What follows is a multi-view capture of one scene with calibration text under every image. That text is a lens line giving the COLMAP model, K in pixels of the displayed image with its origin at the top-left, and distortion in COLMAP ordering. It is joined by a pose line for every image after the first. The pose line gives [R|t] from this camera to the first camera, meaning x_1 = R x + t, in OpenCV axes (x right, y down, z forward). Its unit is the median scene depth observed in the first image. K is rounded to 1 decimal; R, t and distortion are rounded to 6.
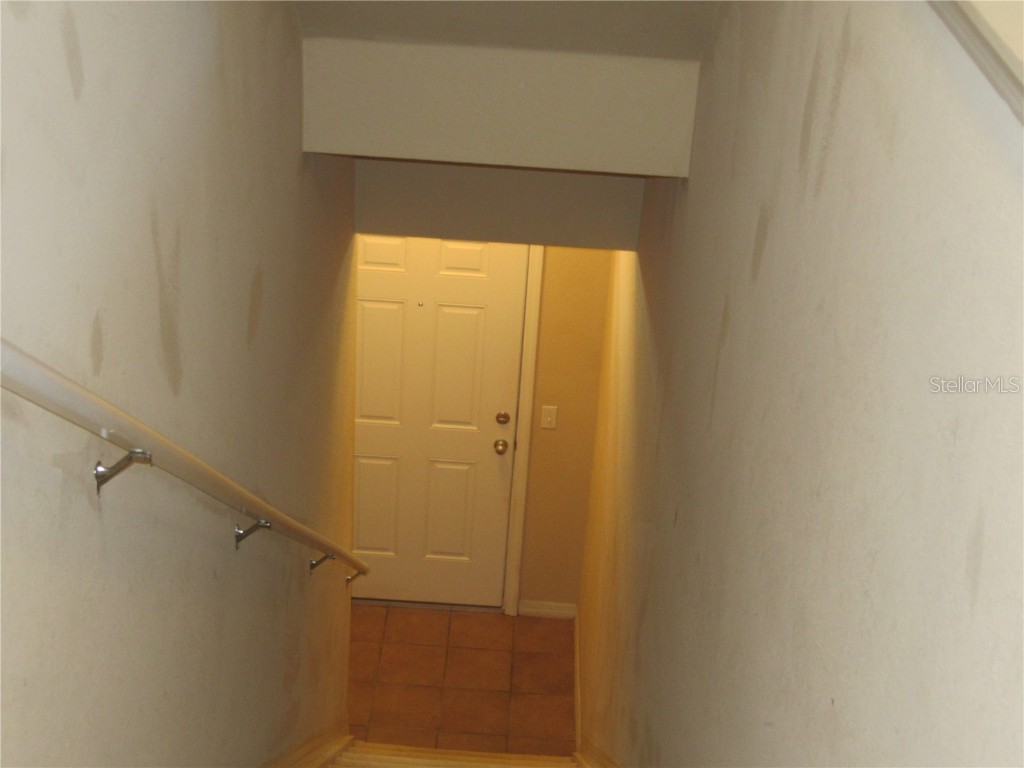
lens RADIAL K [[1642.4, 0, 512.0], [0, 1642.4, 384.0], [0, 0, 1]] dist [0.026850, 0.046331]
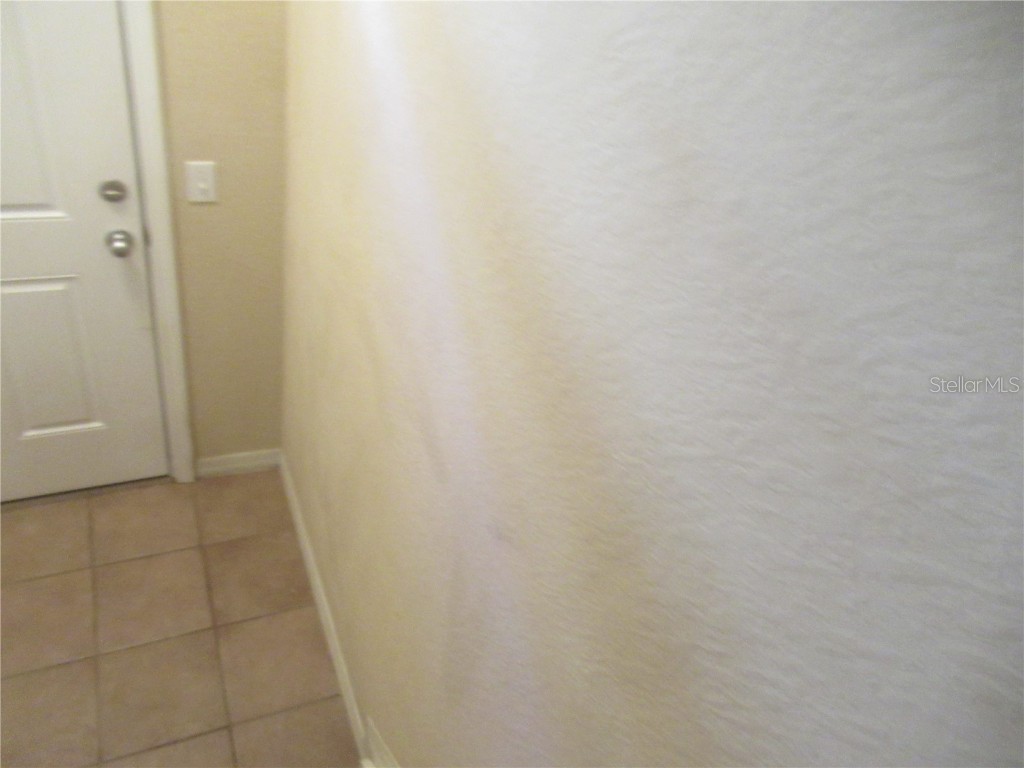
lens RADIAL K [[754.5, 0, 512.0], [0, 754.5, 384.0], [0, 0, 1]] dist [-0.010576, -0.003713]
pose [[0.894366, -0.177315, 0.410694, -0.000841], [0.071120, 0.962771, 0.260793, 0.026885], [-0.441647, -0.204036, 0.873680, 0.698680]]
